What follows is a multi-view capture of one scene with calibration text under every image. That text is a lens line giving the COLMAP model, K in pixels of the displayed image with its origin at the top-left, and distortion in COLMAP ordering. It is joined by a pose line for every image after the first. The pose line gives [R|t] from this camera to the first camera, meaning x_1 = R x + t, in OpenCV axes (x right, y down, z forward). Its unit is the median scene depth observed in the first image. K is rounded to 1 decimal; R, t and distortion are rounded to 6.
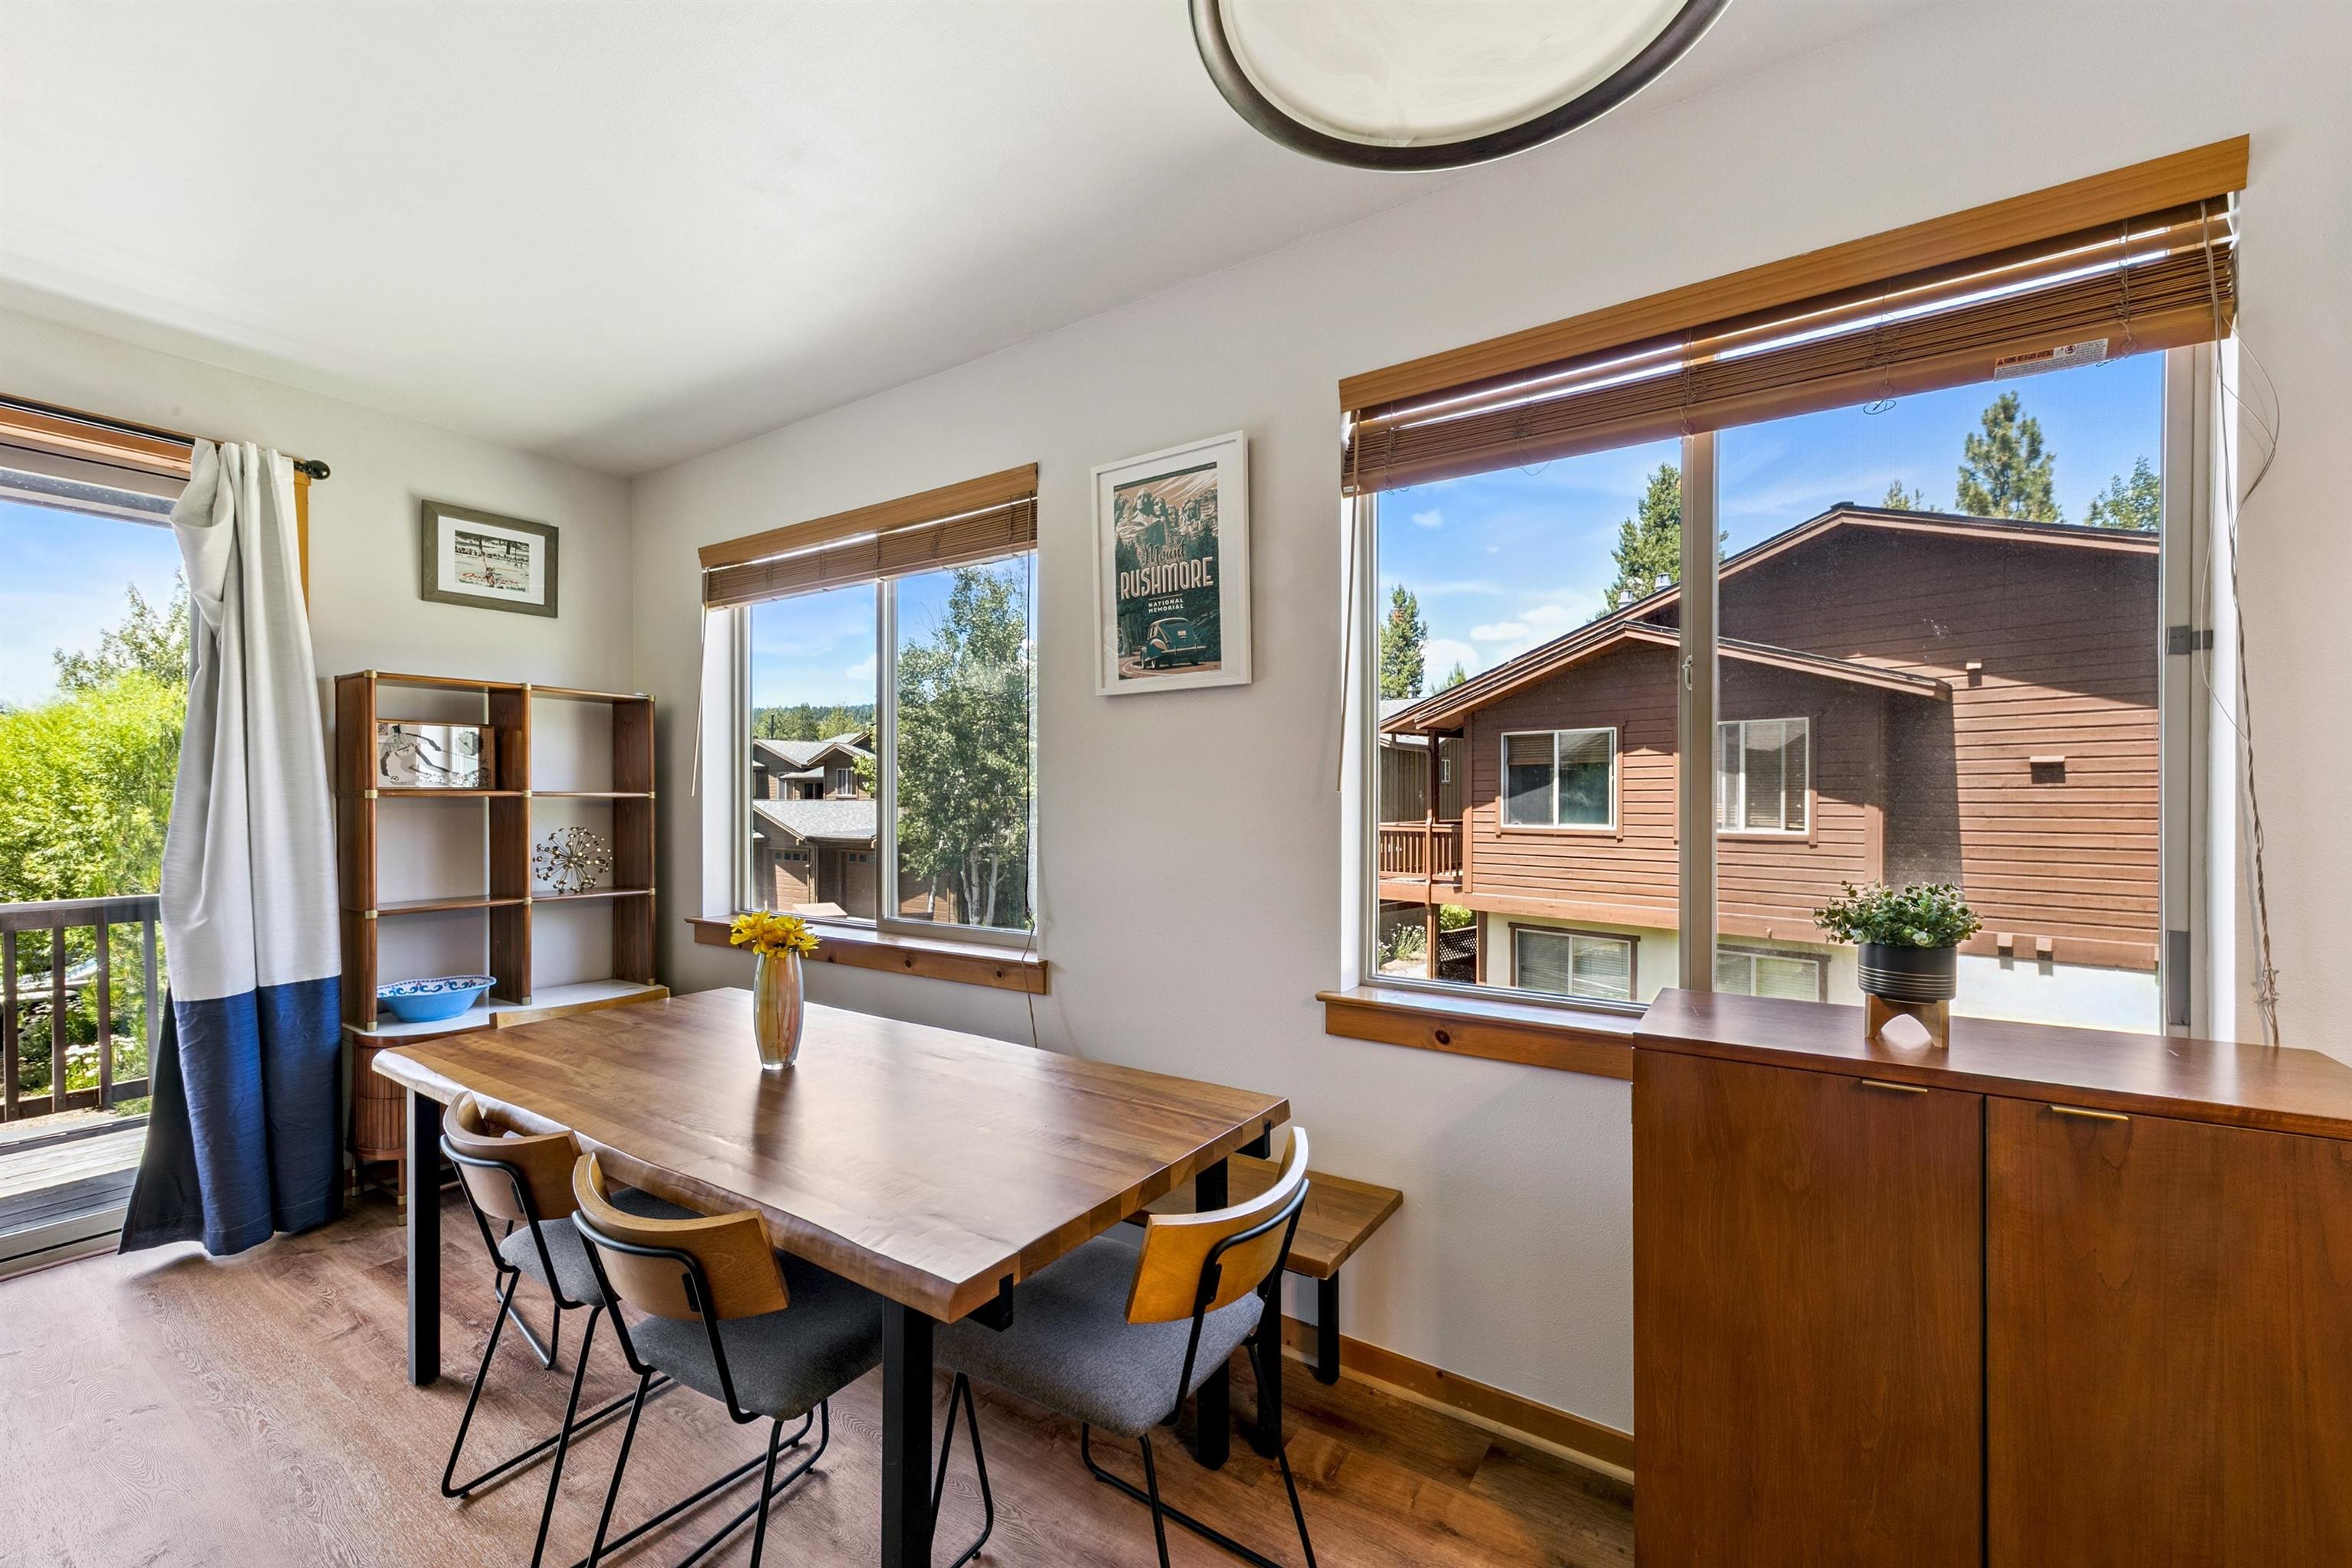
lens RADIAL K [[912.2, 0, 1160.3], [0, 912.2, 799.8], [0, 0, 1]] dist [0.002318, 0.000030]
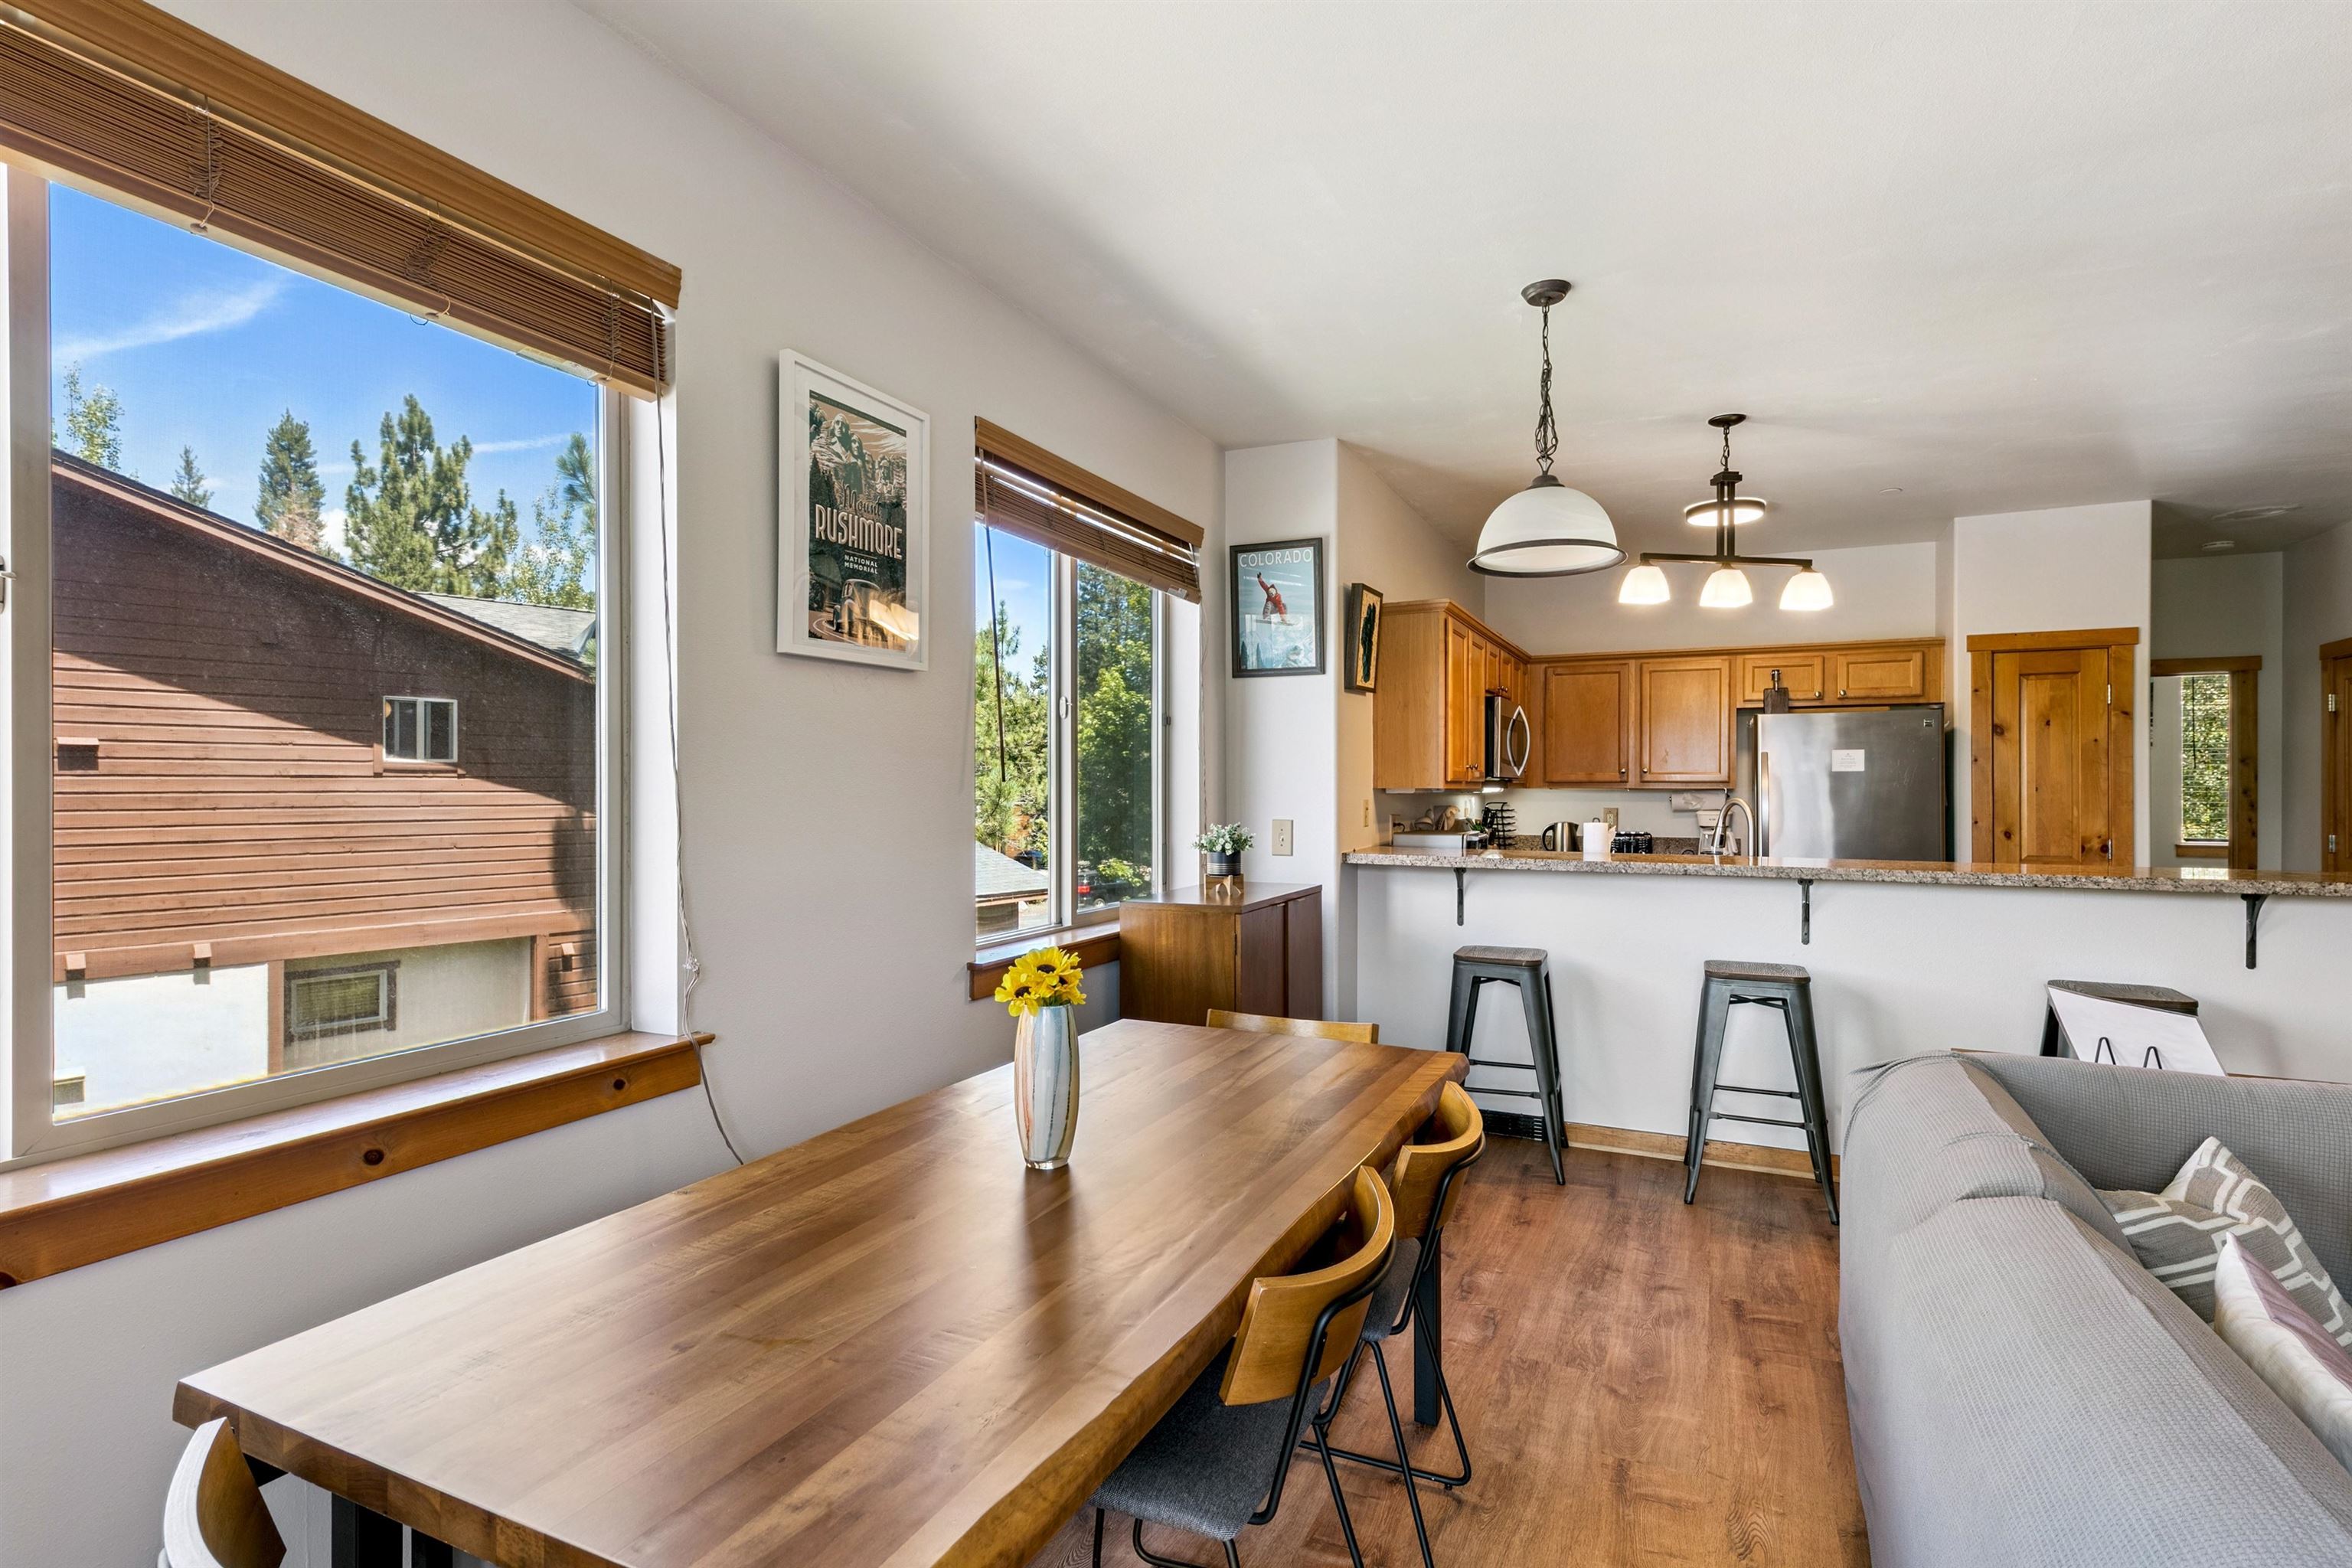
lens RADIAL K [[1124.6, 0, 1176.0], [0, 1124.6, 784.0], [0, 0, 1]] dist [0.003405, 0.000111]
pose [[-0.144891, -0.001683, 0.989446, -1.065986], [0.006975, 0.999972, 0.002722, -0.006566], [-0.989423, 0.007296, -0.144875, 0.844742]]
